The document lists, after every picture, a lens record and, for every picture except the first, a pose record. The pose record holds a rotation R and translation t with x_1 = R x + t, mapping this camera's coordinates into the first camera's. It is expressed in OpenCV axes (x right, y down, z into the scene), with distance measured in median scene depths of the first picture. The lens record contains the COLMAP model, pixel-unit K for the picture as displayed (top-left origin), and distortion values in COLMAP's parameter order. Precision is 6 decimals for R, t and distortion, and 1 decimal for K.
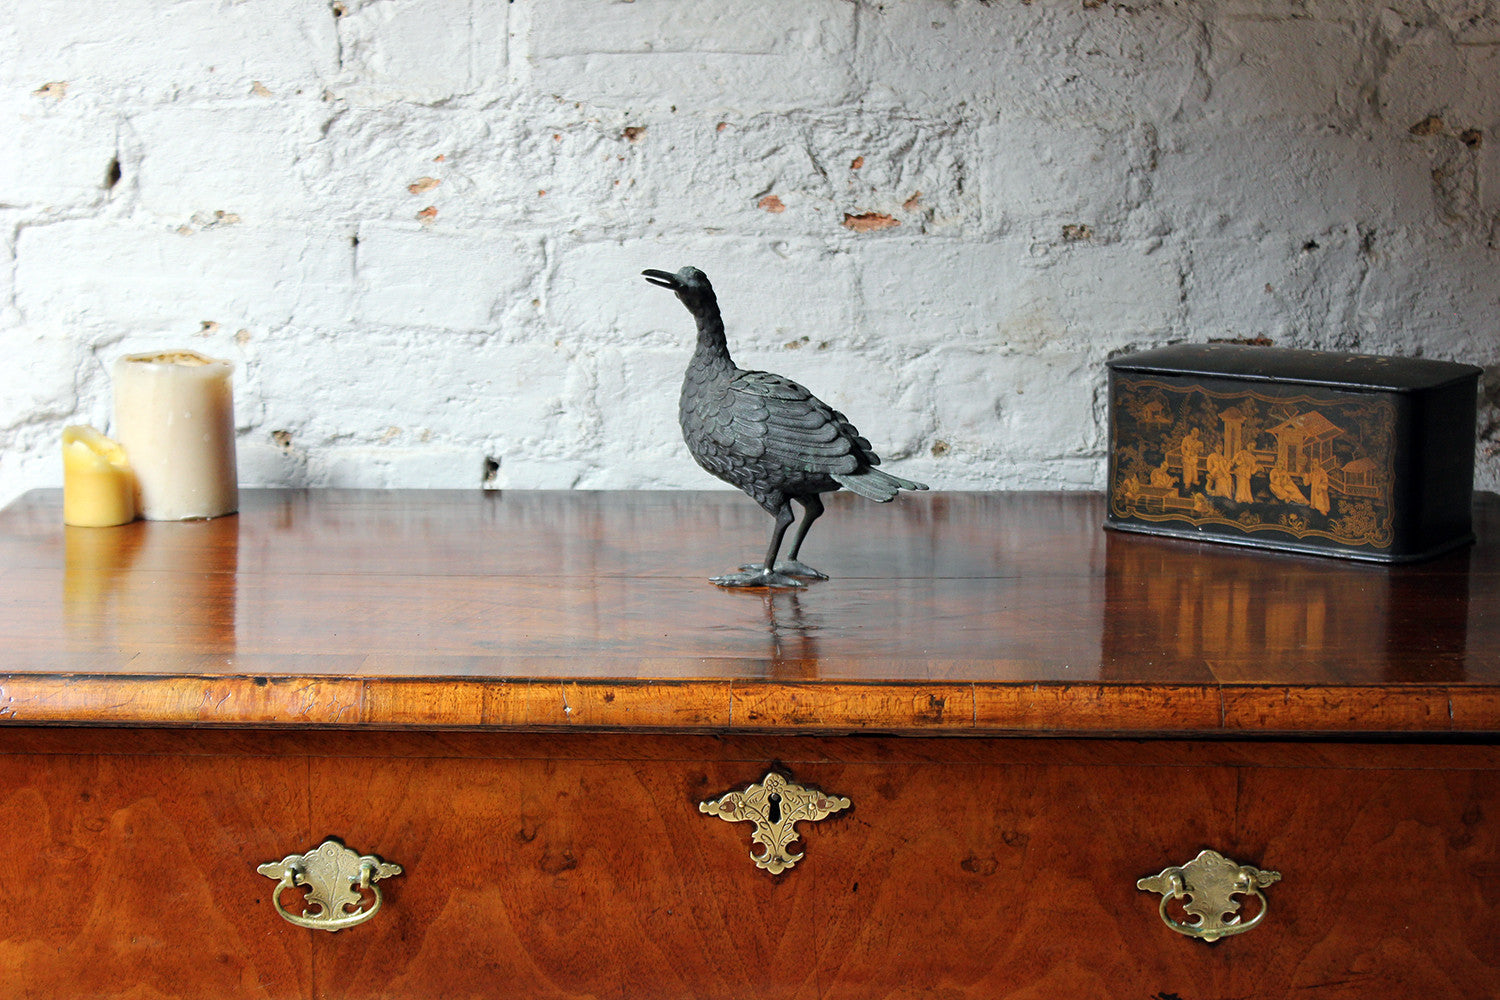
lens RADIAL K [[2970.1, 0, 768.4], [0, 2970.1, 499.0], [0, 0, 1]] dist [0.031333, 0.009712]
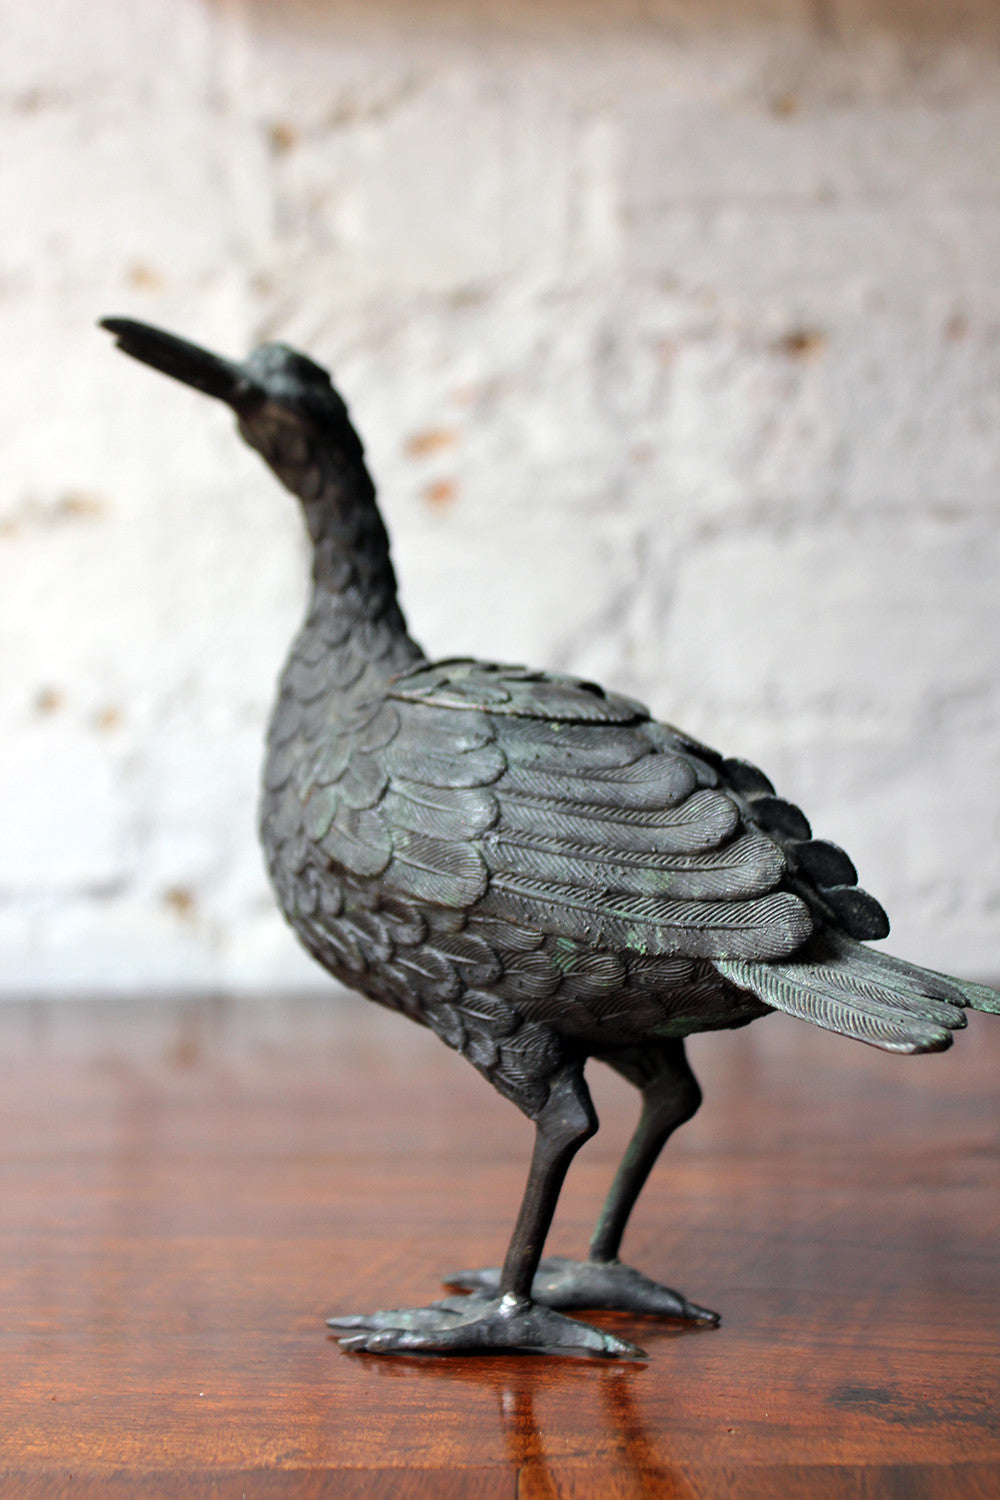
lens RADIAL K [[2220.5, 0, 500.0], [0, 2220.5, 750.0], [0, 0, 1]] dist [-0.046856, -0.047555]
pose [[0.995796, -0.014119, -0.090508, 0.018618], [-0.002074, 0.984322, -0.176368, 0.008554], [0.091579, 0.175814, 0.980154, 0.739036]]
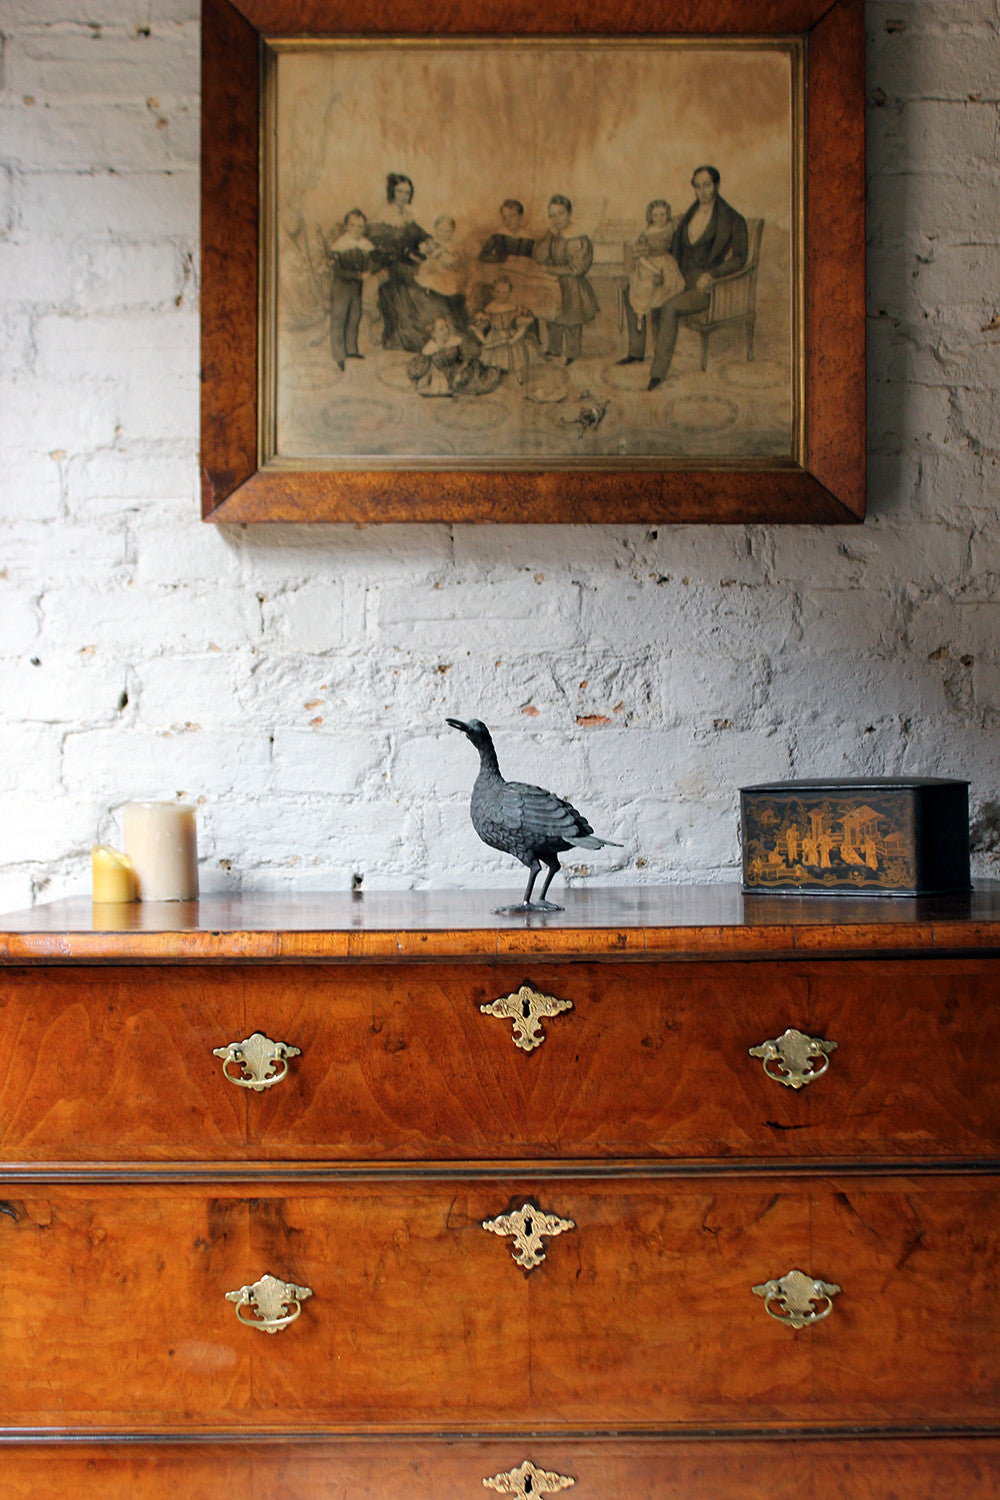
lens RADIAL K [[2220.5, 0, 500.0], [0, 2220.5, 750.0], [0, 0, 1]] dist [-0.046856, -0.047555]
pose [[0.999175, -0.024369, -0.032480, 0.025651], [0.018153, 0.983587, -0.179520, 0.152305], [0.036321, 0.178783, 0.983218, -0.192857]]
